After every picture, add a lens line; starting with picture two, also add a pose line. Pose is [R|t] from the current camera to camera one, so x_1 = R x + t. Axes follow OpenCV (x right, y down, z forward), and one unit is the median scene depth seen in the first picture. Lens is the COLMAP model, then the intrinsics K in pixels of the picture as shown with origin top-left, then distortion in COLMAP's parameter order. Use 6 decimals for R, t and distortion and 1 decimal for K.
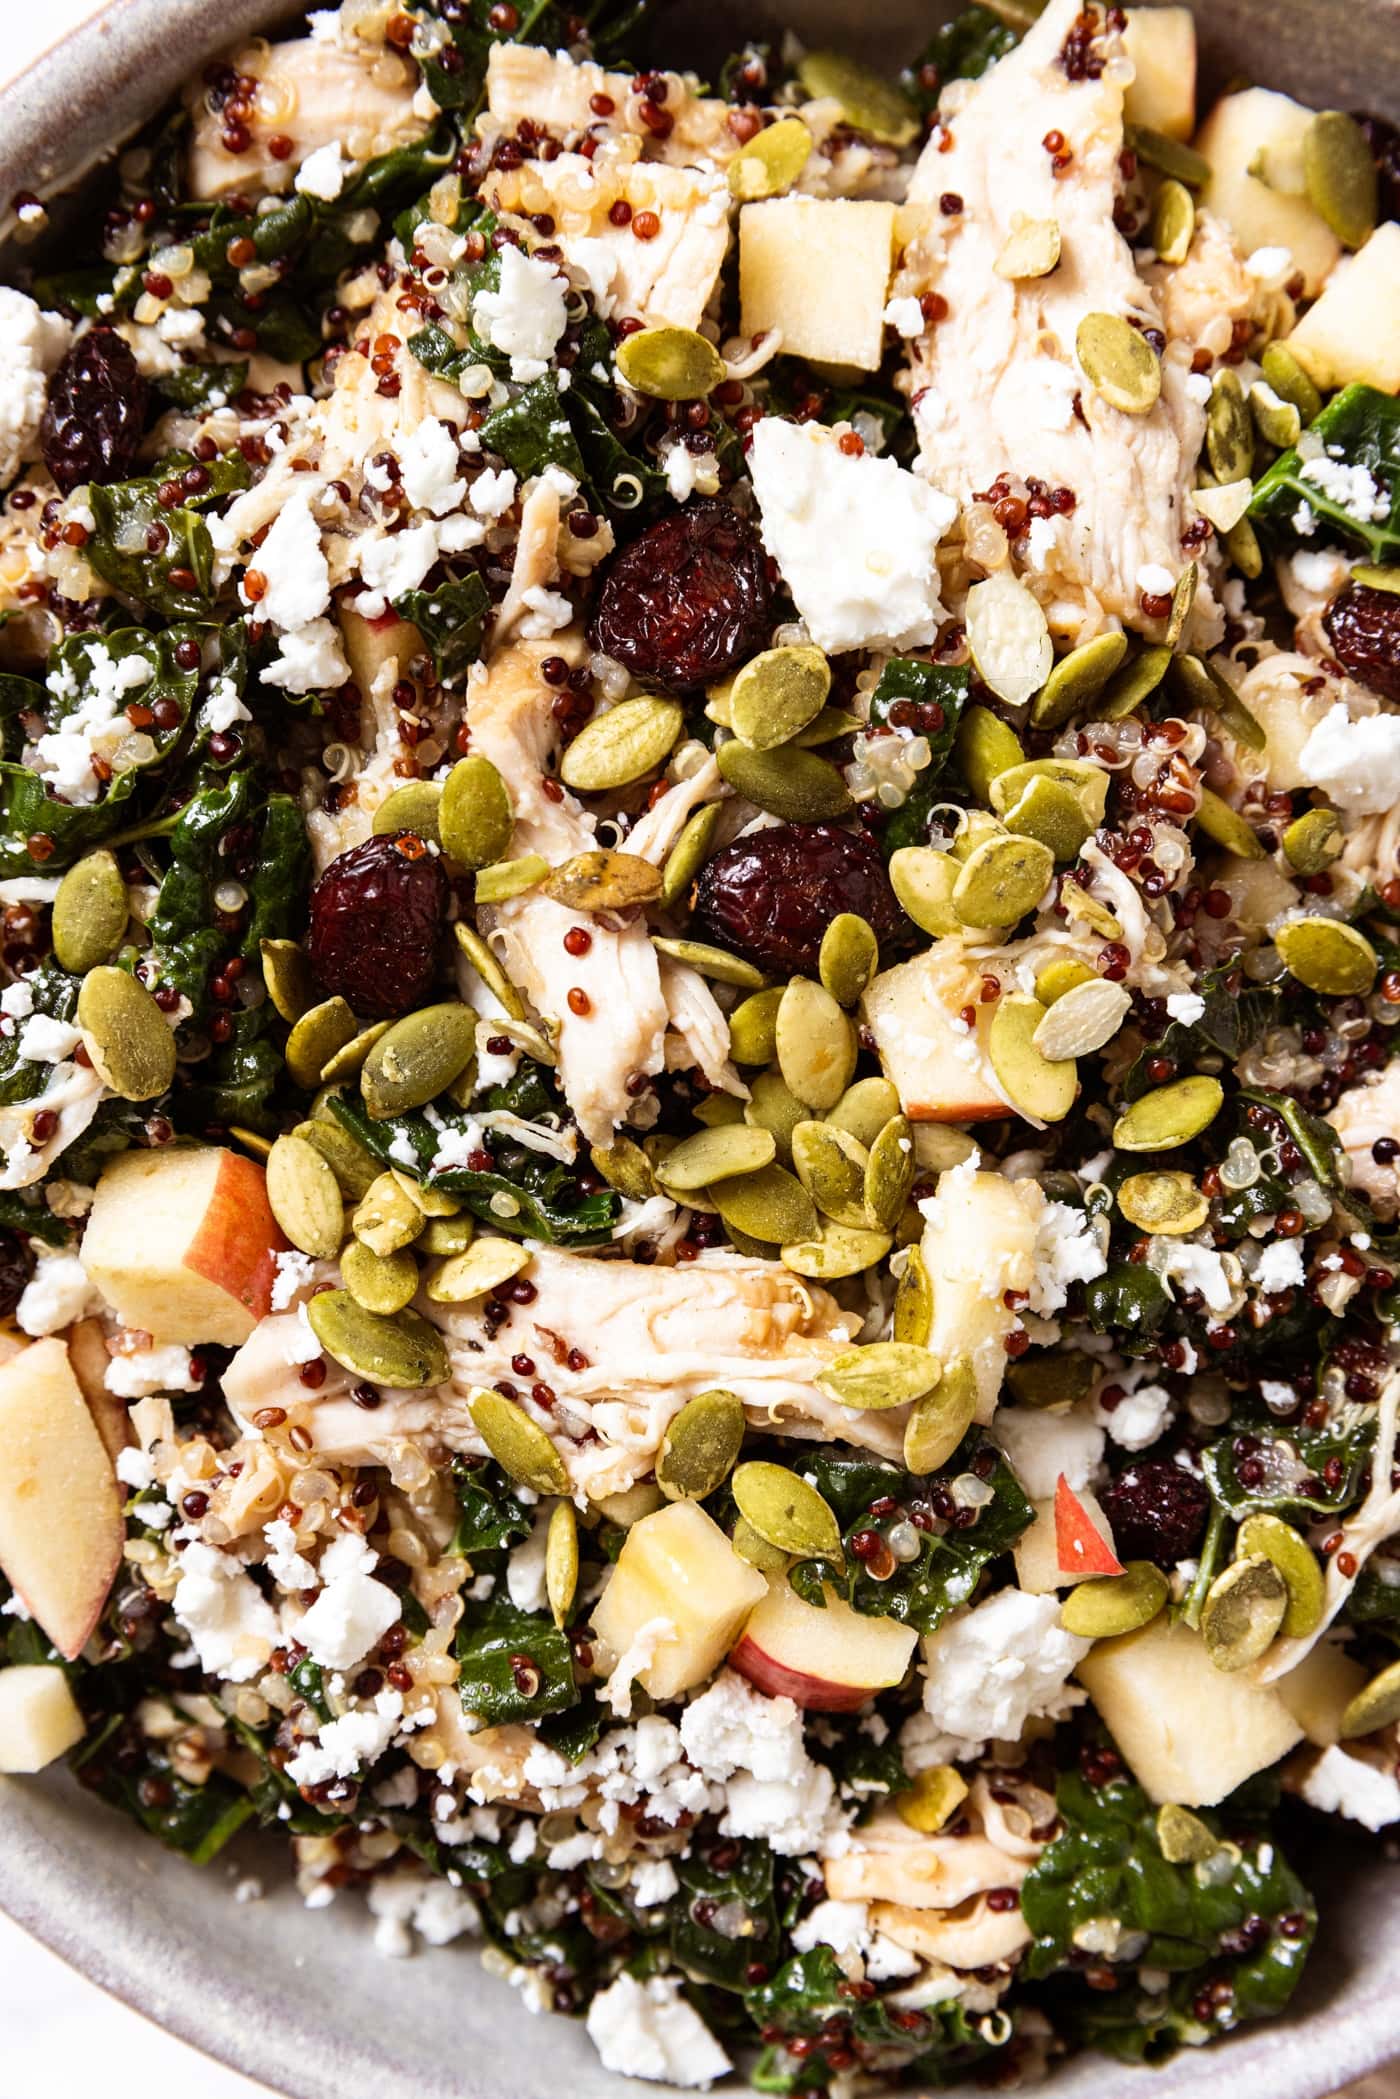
lens RADIAL K [[2602.4, 0, 700.0], [0, 2602.4, 1049.5], [0, 0, 1]] dist [-0.019551, -0.058829]
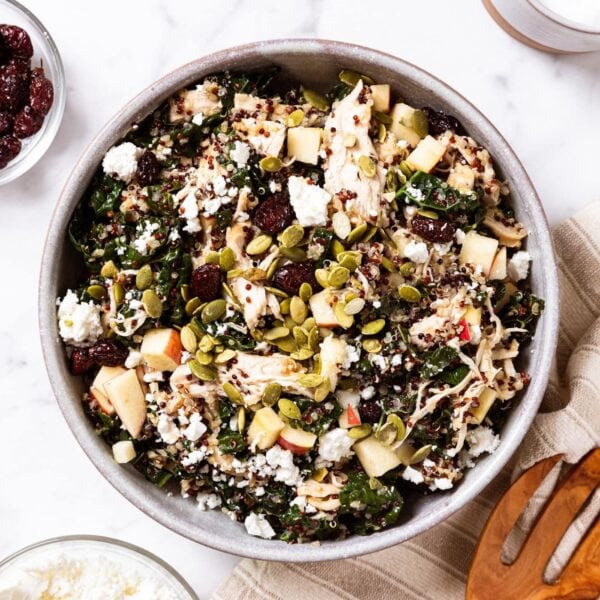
lens RADIAL K [[921.4, 0, 300.0], [0, 921.4, 300.0], [0, 0, 1]] dist [-0.006859, -0.019927]
pose [[0.999631, 0.027155, 0.000191, 0.045595], [-0.027154, 0.999629, -0.002277, -0.016110], [-0.000253, 0.002270, 0.999997, -0.653250]]
